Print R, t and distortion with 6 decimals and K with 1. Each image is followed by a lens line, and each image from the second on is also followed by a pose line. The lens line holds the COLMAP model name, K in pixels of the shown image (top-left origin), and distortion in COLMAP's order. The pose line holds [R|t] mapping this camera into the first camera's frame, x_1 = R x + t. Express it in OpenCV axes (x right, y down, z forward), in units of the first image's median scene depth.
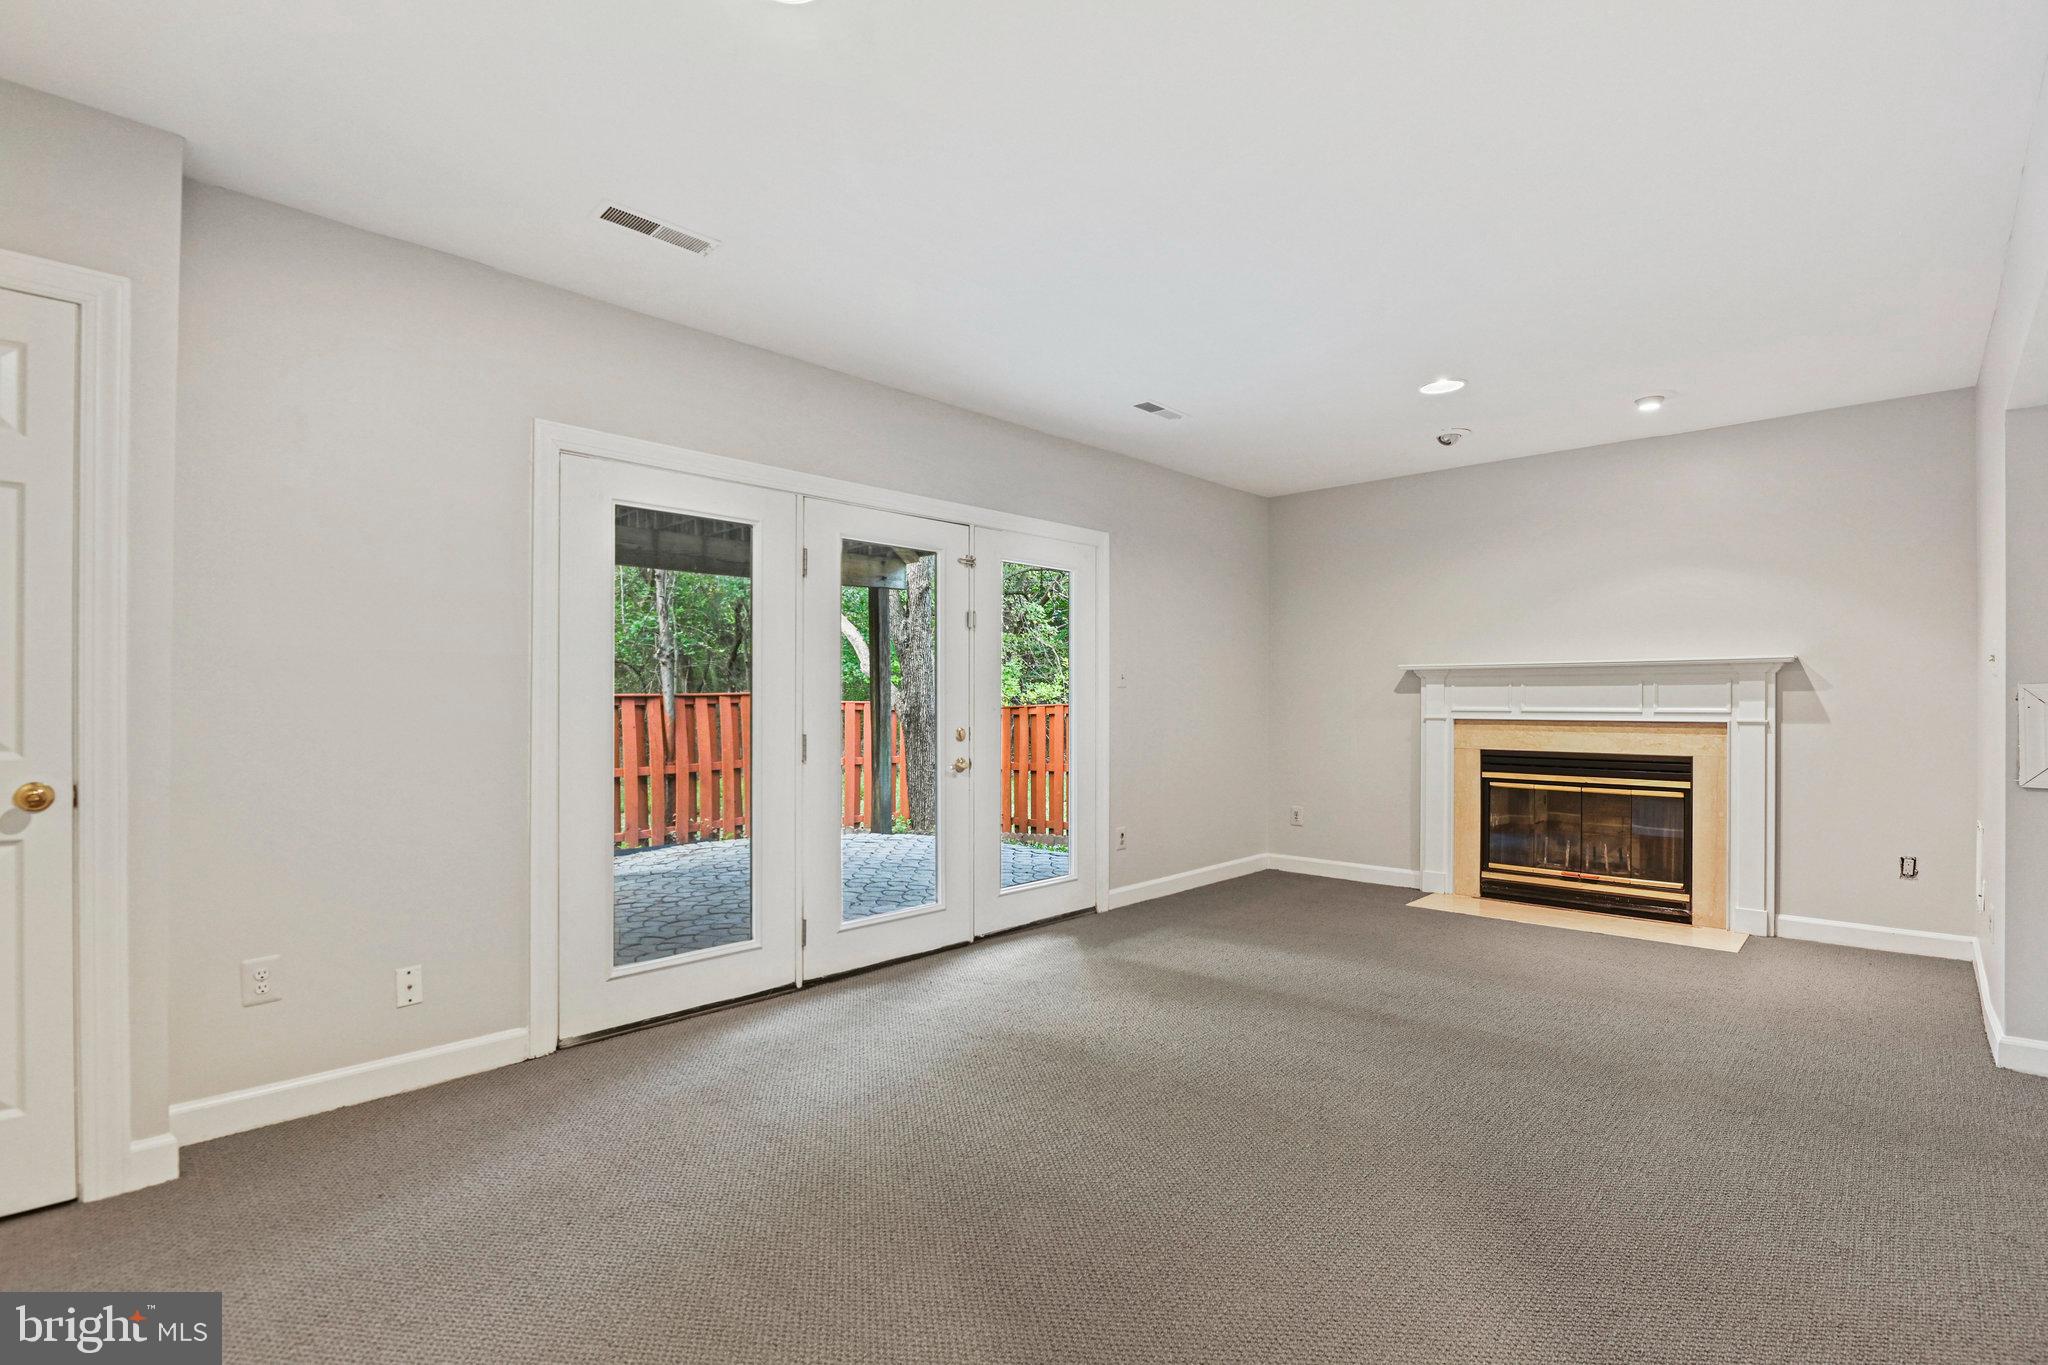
lens RADIAL K [[981.3, 0, 1024.0], [0, 981.3, 682.5], [0, 0, 1]] dist [-0.001999, -0.000367]
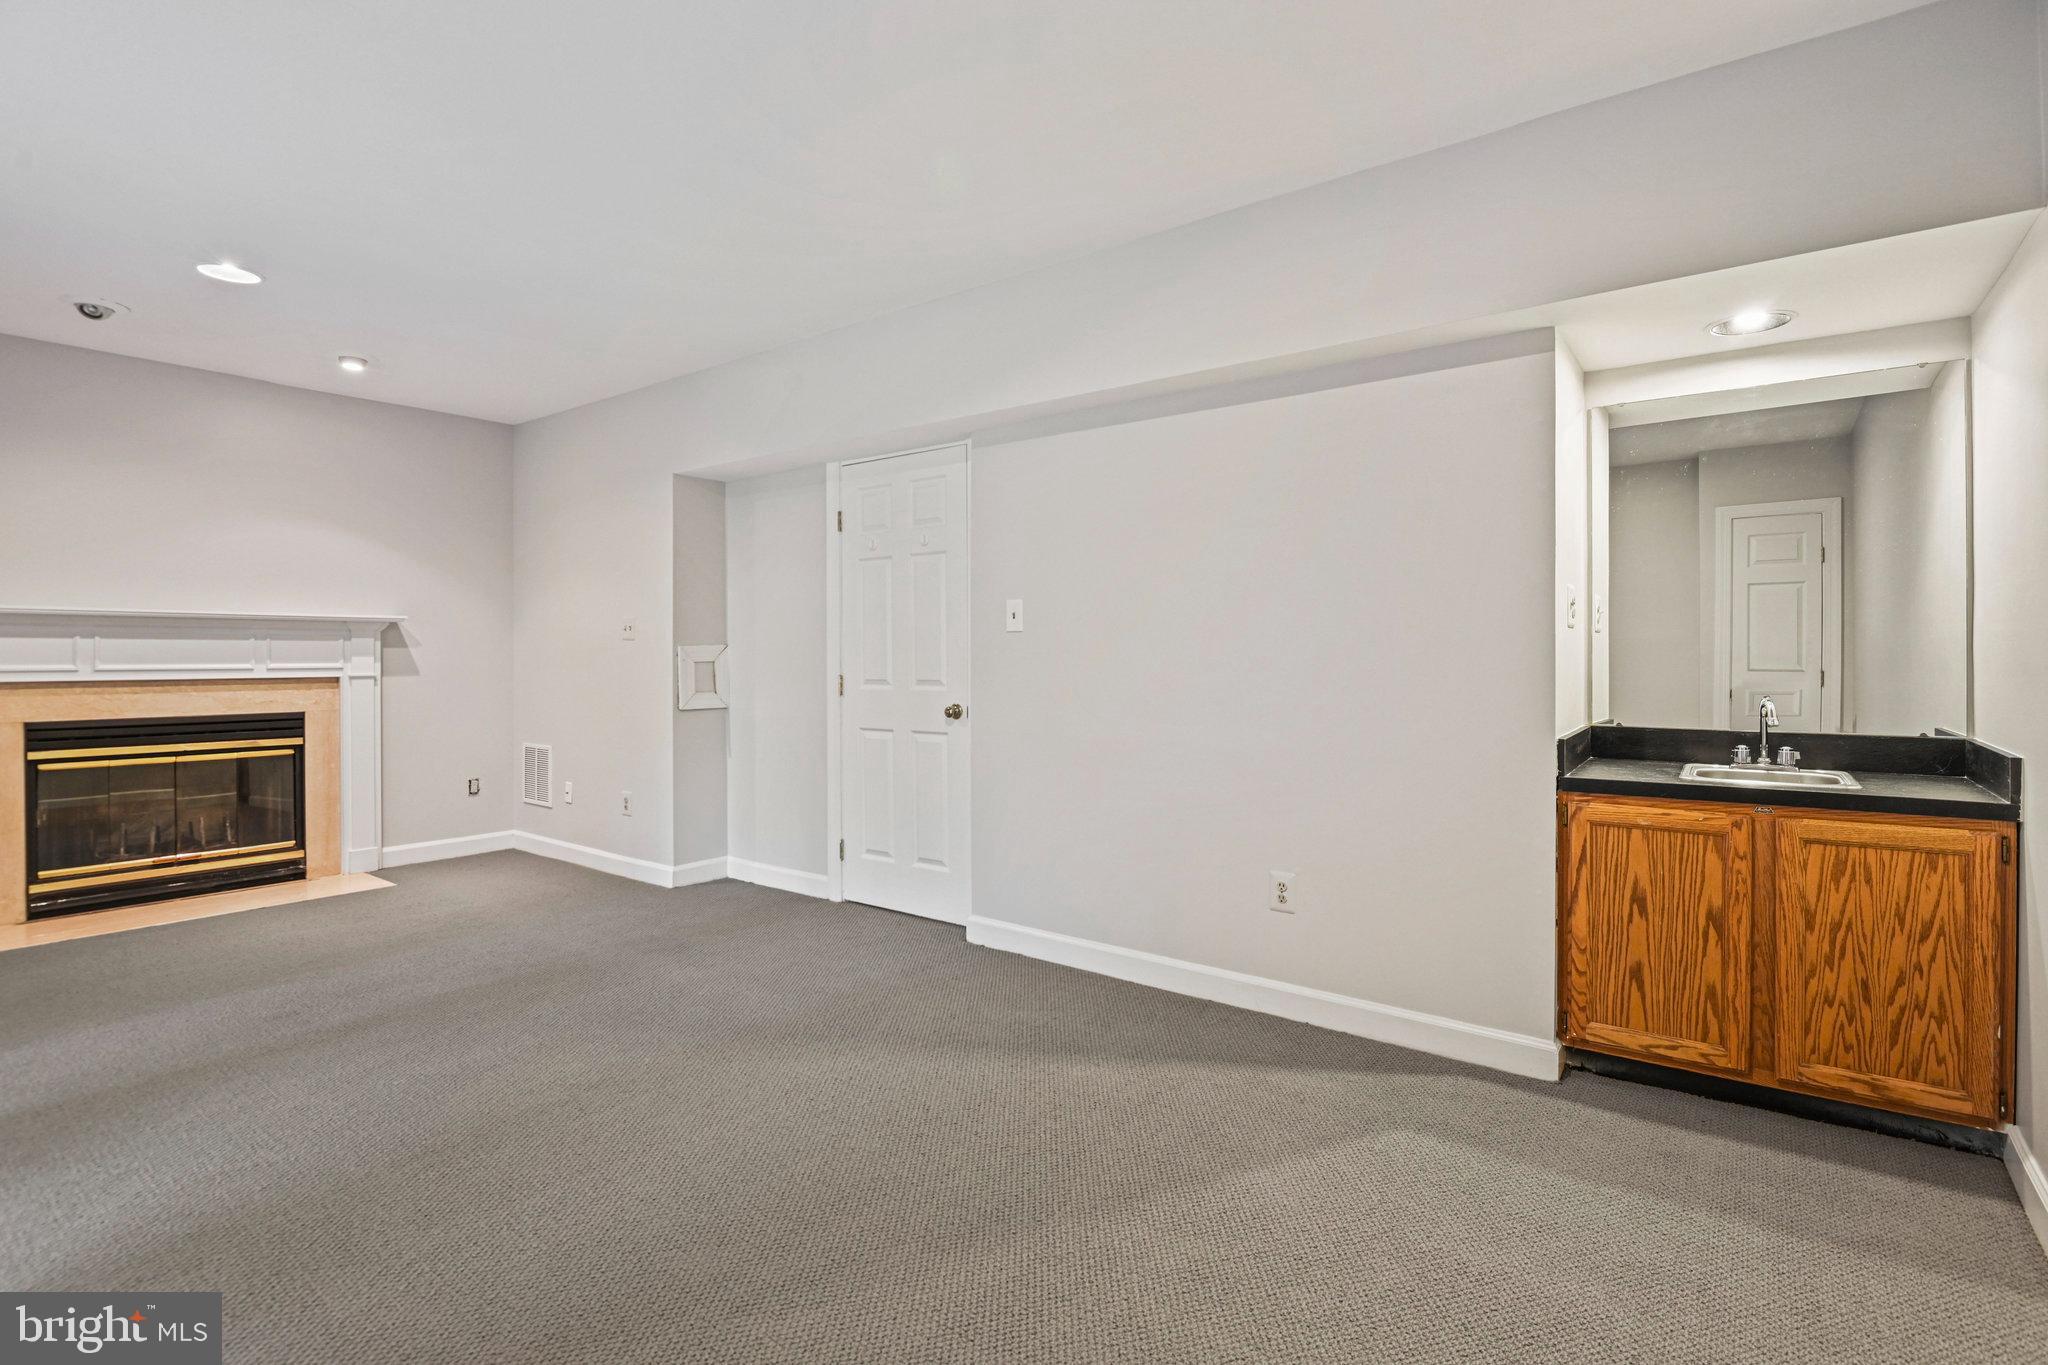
lens RADIAL K [[989.7, 0, 1021.9], [0, 989.7, 653.2], [0, 0, 1]] dist [-0.002008, -0.000849]
pose [[-0.084591, 0.001868, 0.996414, -0.391540], [-0.017160, 0.999847, -0.003332, 0.005837], [-0.996268, -0.017381, -0.084546, 0.353865]]
